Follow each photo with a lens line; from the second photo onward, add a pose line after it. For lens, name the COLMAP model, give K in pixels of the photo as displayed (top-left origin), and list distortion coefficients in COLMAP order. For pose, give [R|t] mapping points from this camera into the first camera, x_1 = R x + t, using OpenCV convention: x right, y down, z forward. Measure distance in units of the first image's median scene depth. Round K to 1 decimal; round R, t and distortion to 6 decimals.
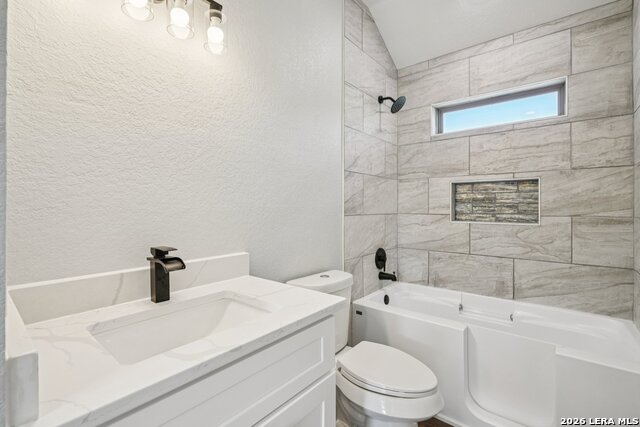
lens RADIAL K [[293.2, 0, 320.6], [0, 293.2, 208.5], [0, 0, 1]] dist [-0.002375, 0.000230]
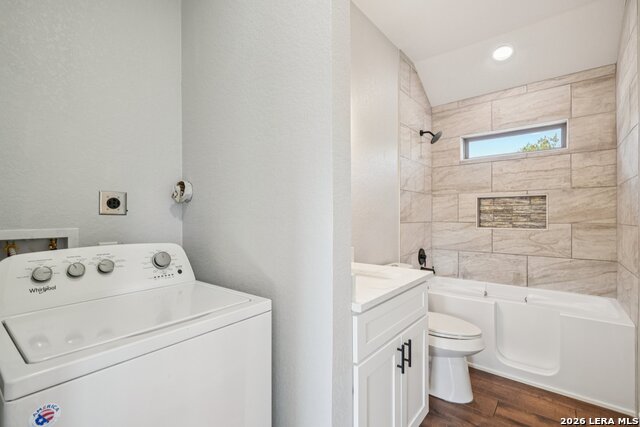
lens RADIAL K [[291.9, 0, 317.8], [0, 291.9, 217.9], [0, 0, 1]] dist [-0.000274, -0.000073]
pose [[0.999934, -0.000956, -0.011480, -0.270425], [0.000953, 1.000000, -0.000294, 0.001198], [0.011480, 0.000283, 0.999934, -0.327037]]
